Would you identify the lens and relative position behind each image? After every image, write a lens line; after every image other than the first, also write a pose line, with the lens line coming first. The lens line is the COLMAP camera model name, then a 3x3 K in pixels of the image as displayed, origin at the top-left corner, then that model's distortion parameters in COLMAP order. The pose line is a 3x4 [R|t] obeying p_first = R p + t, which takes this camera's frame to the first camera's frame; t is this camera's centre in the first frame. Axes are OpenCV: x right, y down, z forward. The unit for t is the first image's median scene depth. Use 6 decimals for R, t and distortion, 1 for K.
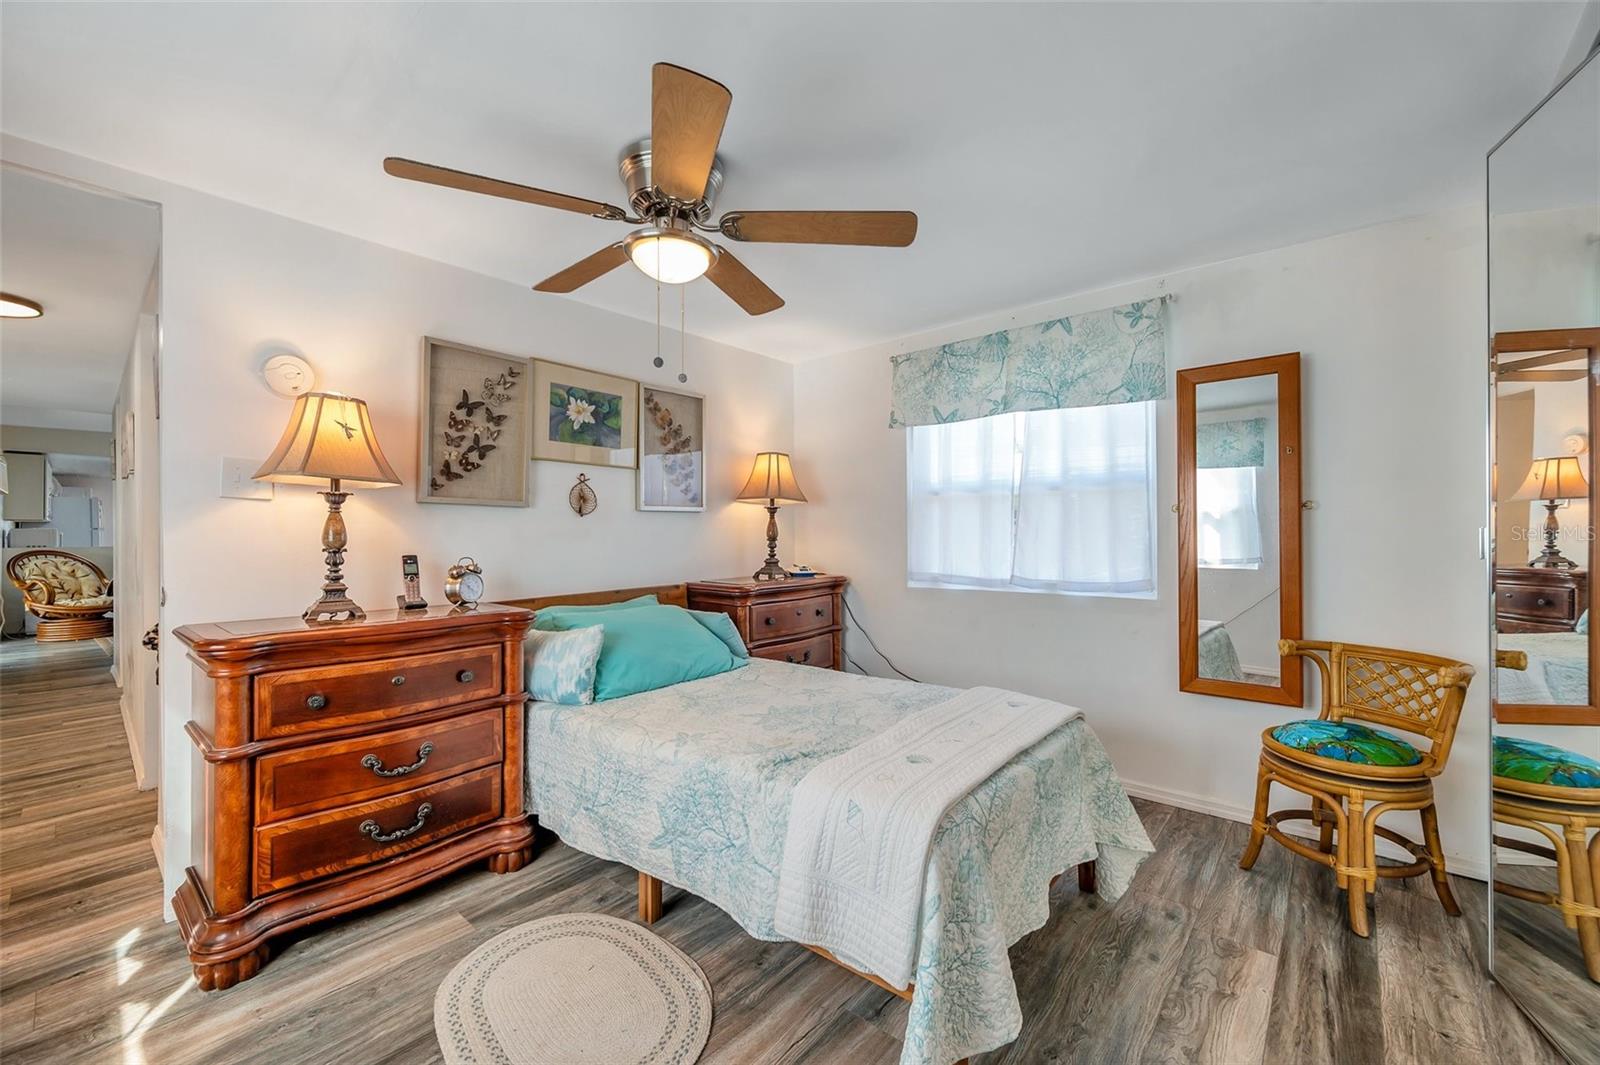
lens RADIAL K [[640.9, 0, 798.0], [0, 640.9, 528.2], [0, 0, 1]] dist [-0.002046, -0.000262]
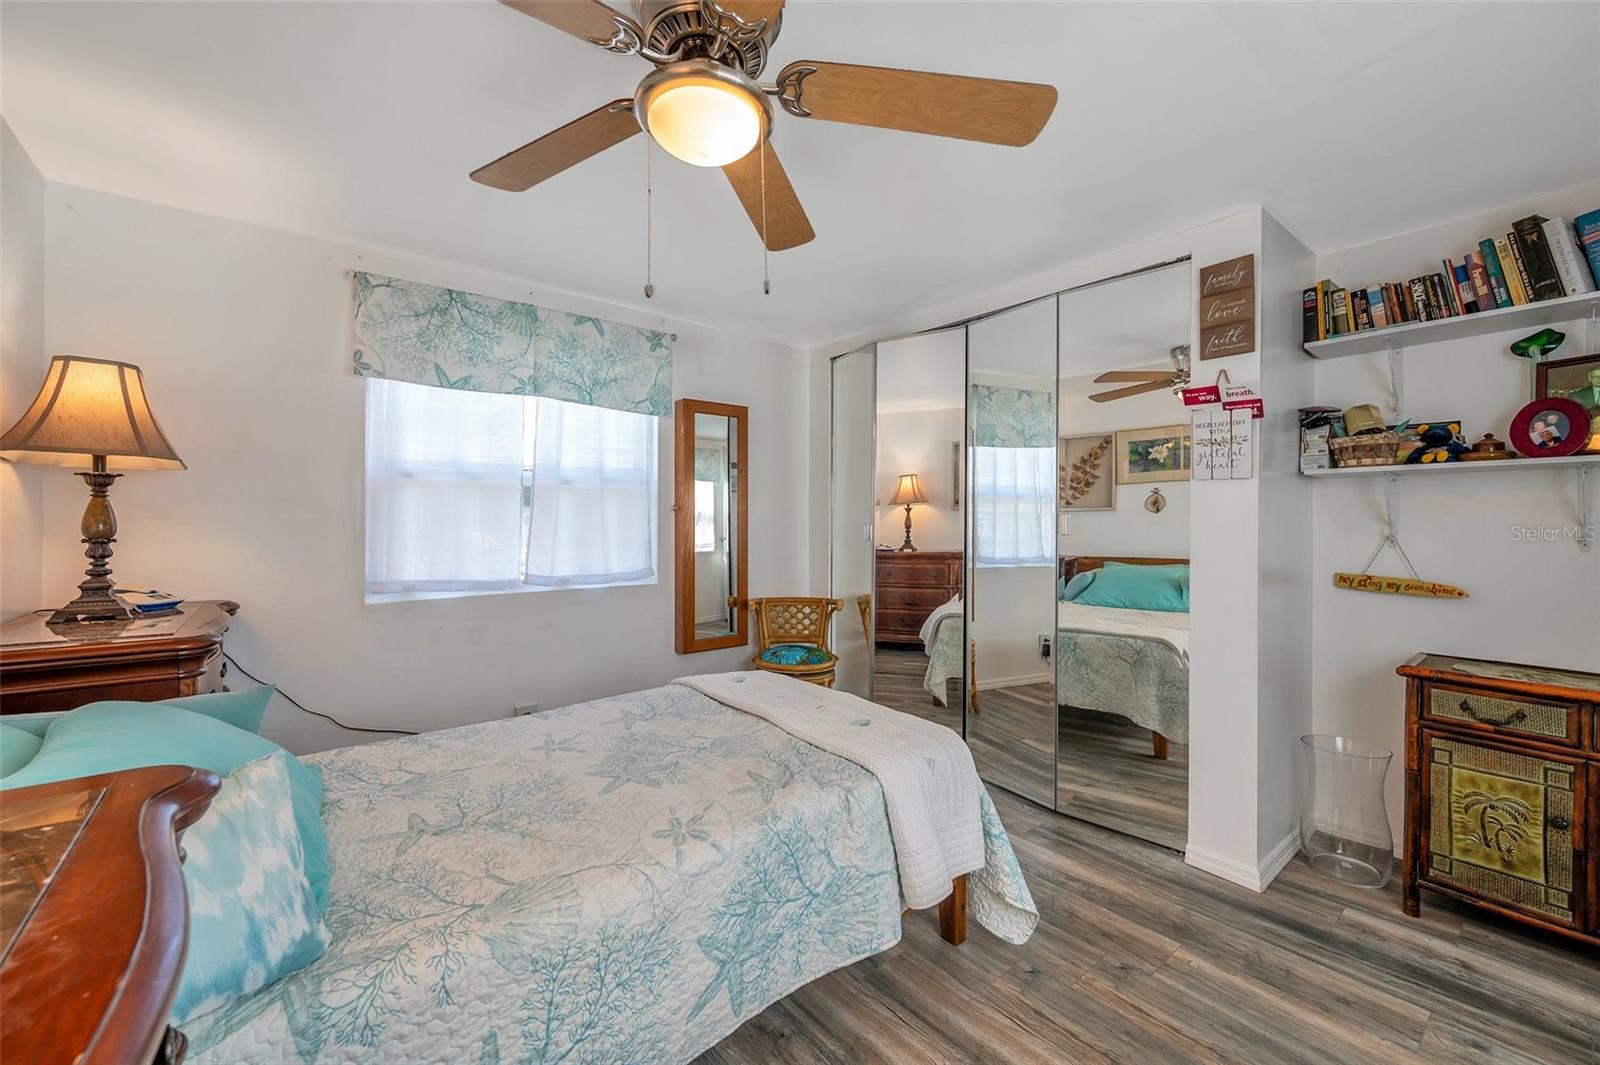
lens RADIAL K [[644.9, 0, 800.5], [0, 644.9, 515.7], [0, 0, 1]] dist [0.001306, -0.000024]
pose [[0.171572, 0.017125, 0.985023, -0.548034], [-0.009937, 0.999828, -0.015651, 0.001563], [-0.985121, -0.007103, 0.171713, 0.500267]]
